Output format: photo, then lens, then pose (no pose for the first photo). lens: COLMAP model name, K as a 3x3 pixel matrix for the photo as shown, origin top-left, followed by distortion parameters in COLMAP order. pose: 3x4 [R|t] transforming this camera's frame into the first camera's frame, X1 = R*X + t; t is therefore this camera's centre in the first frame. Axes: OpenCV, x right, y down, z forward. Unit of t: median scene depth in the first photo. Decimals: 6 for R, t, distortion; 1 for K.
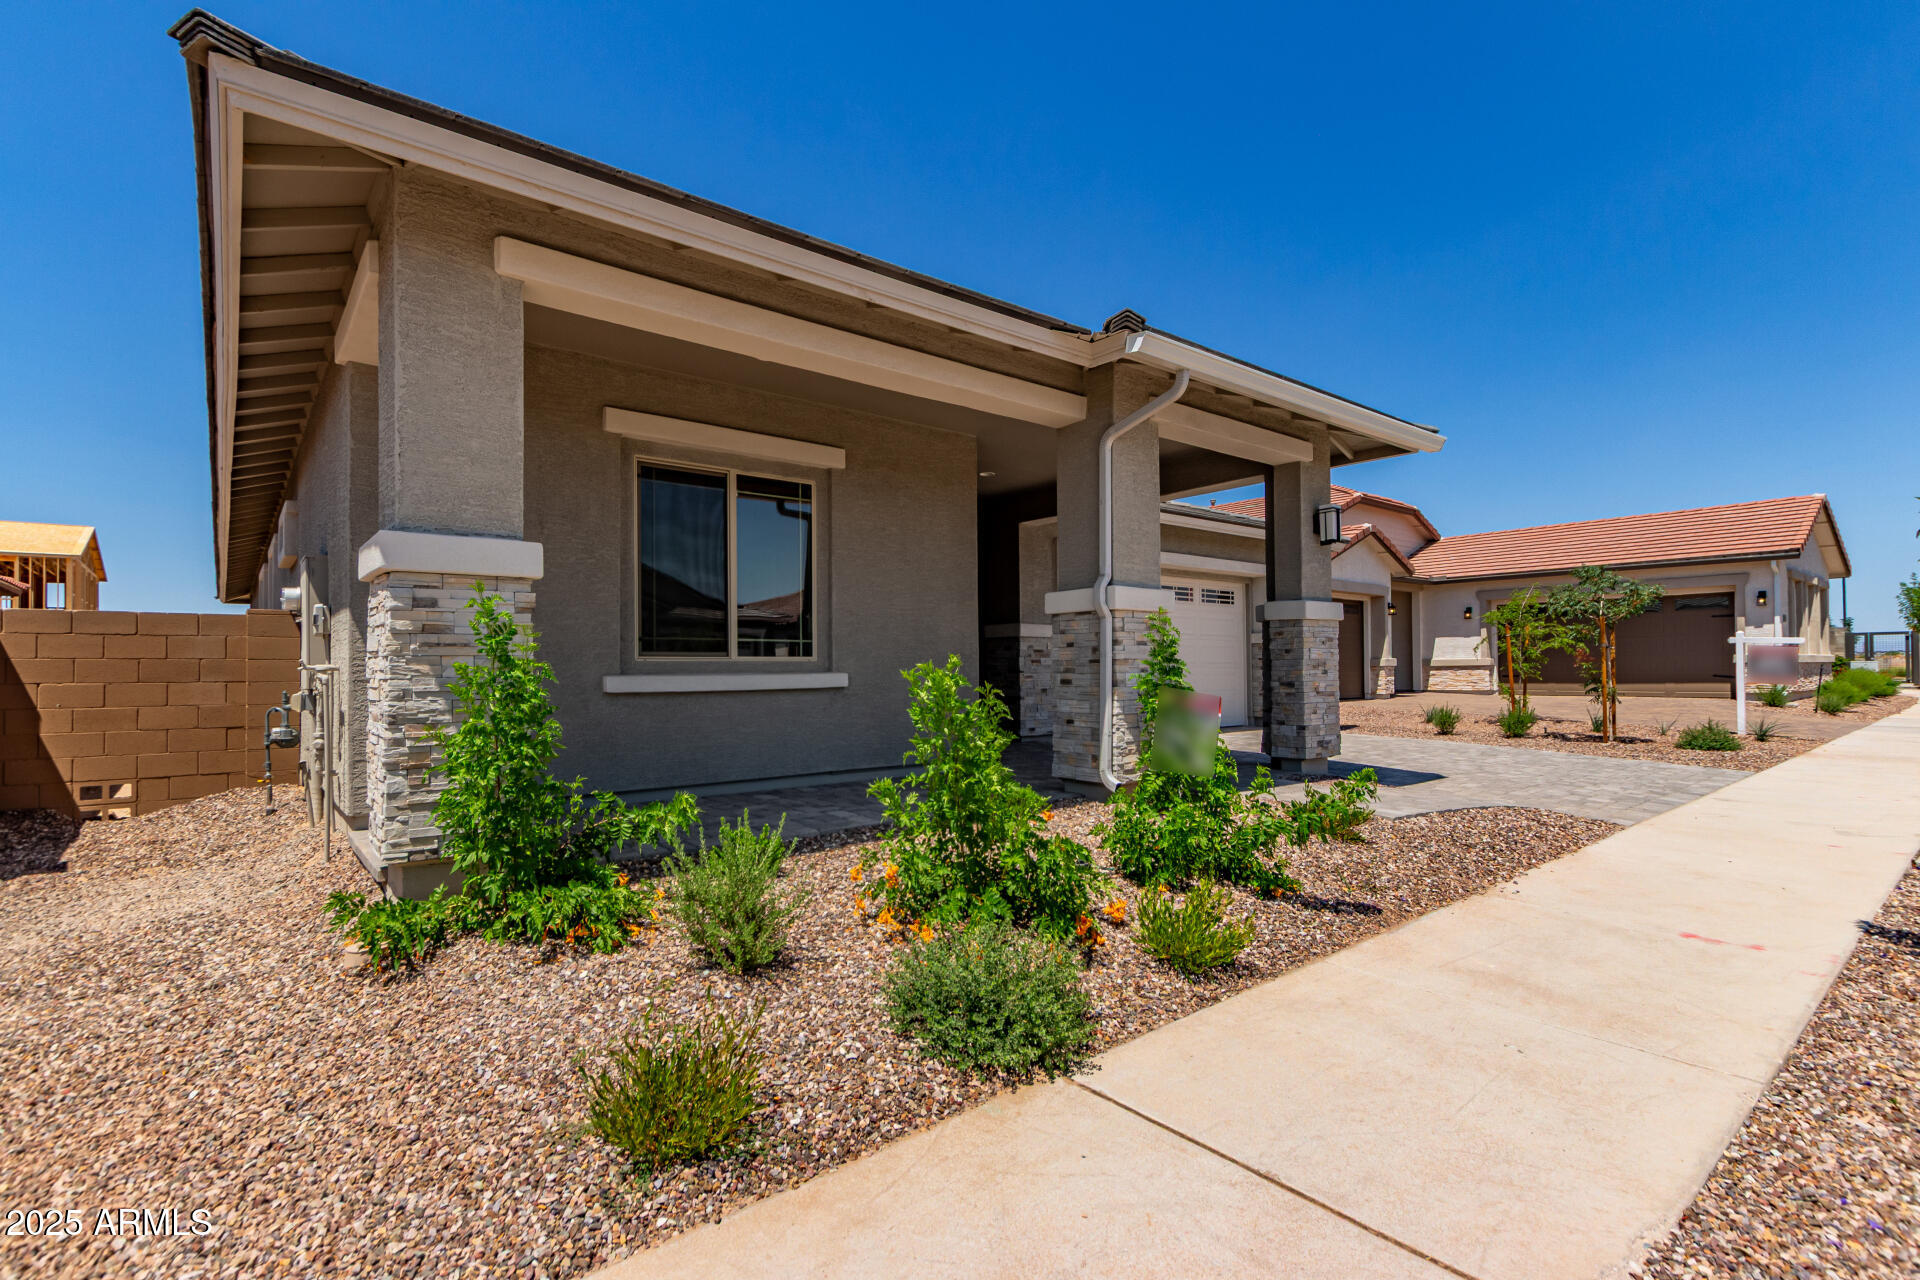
lens RADIAL K [[883.4, 0, 960.4], [0, 883.4, 635.7], [0, 0, 1]] dist [0.004927, 0.000092]
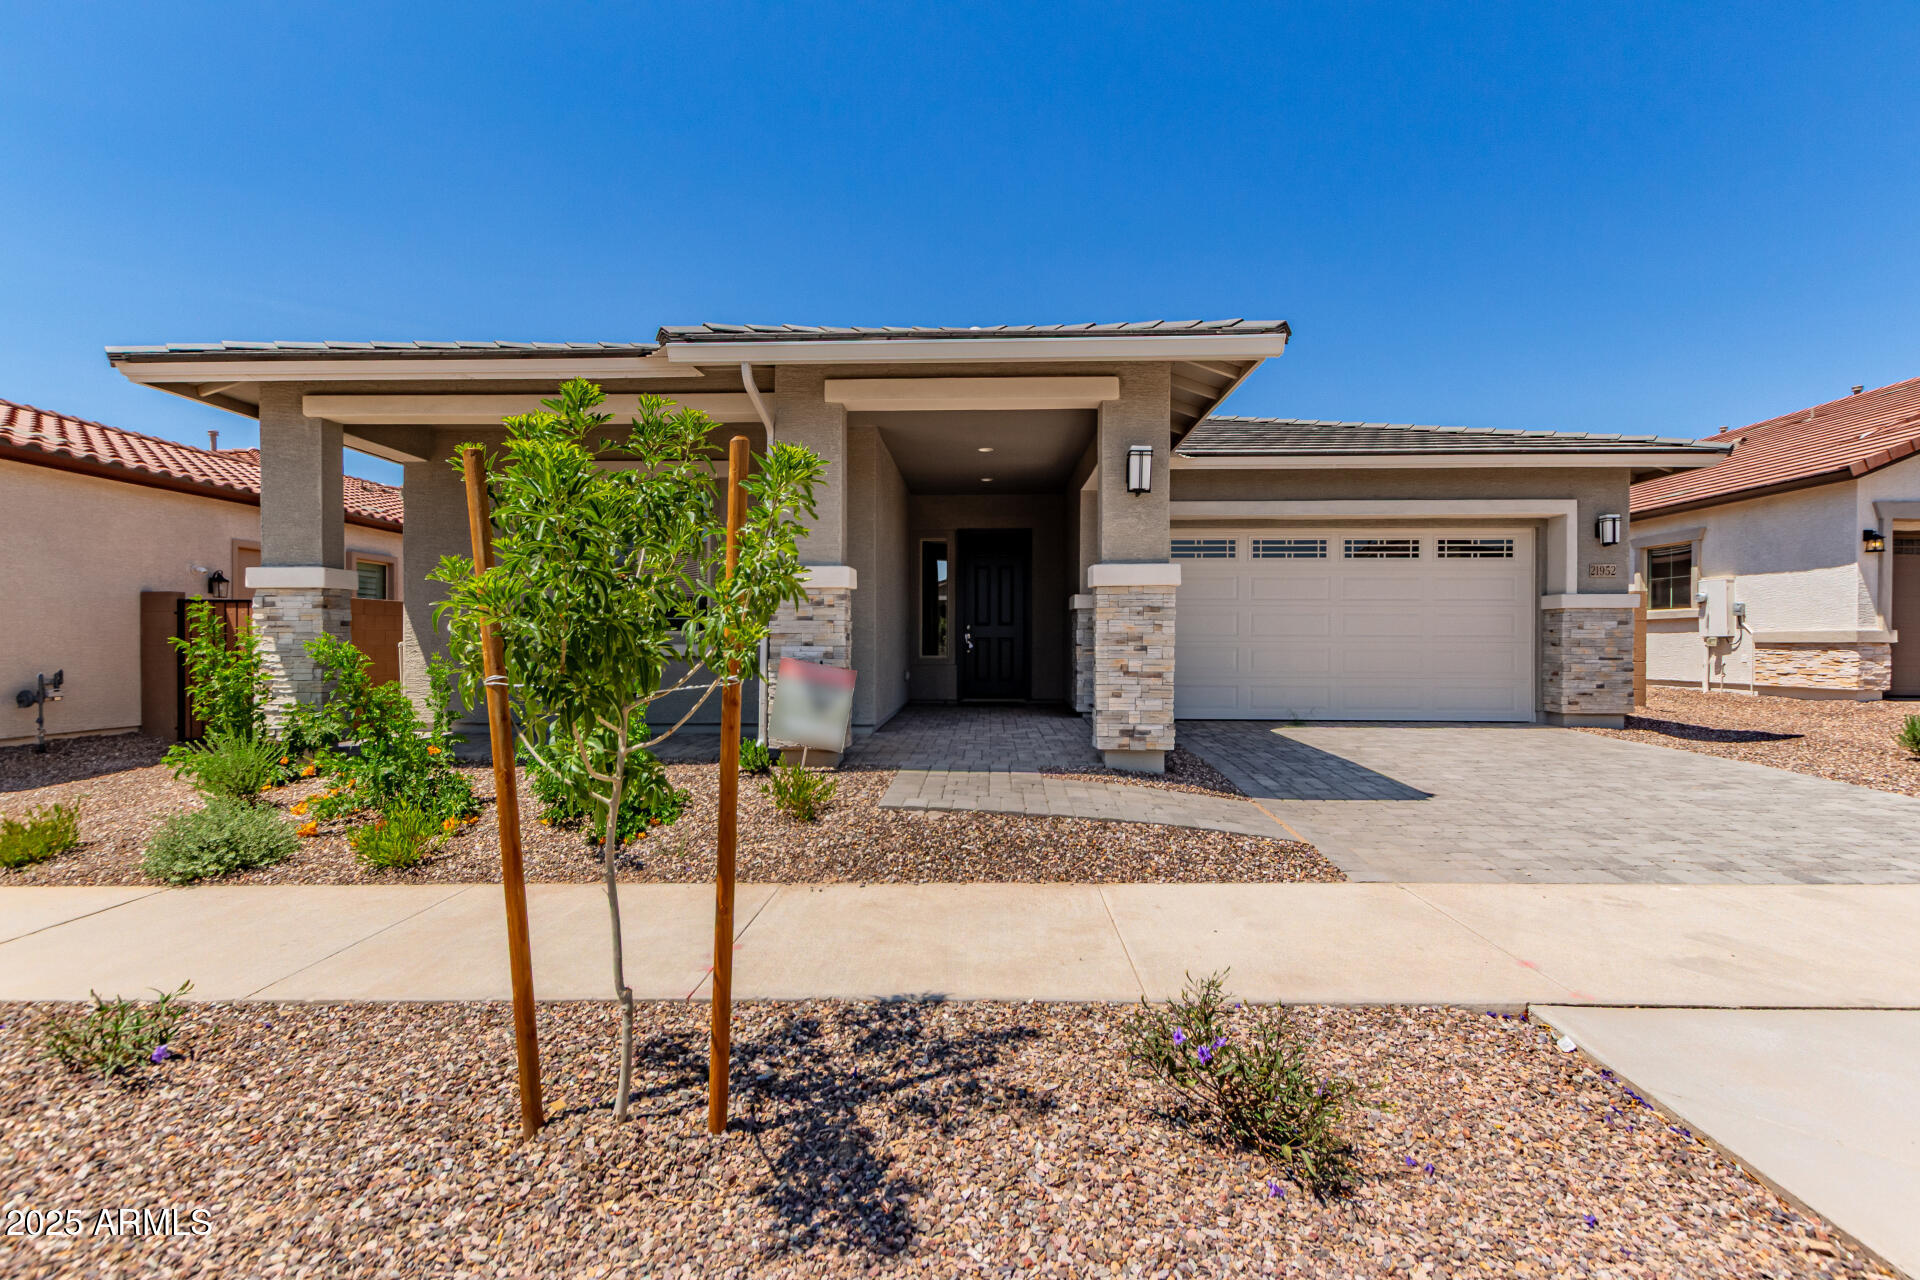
lens RADIAL K [[883.4, 0, 960.4], [0, 883.4, 635.7], [0, 0, 1]] dist [0.004927, 0.000092]
pose [[0.757888, -0.002972, -0.652378, 1.131243], [0.018226, 0.999696, 0.016619, 0.016368], [0.652130, -0.024486, 0.757711, 0.348904]]
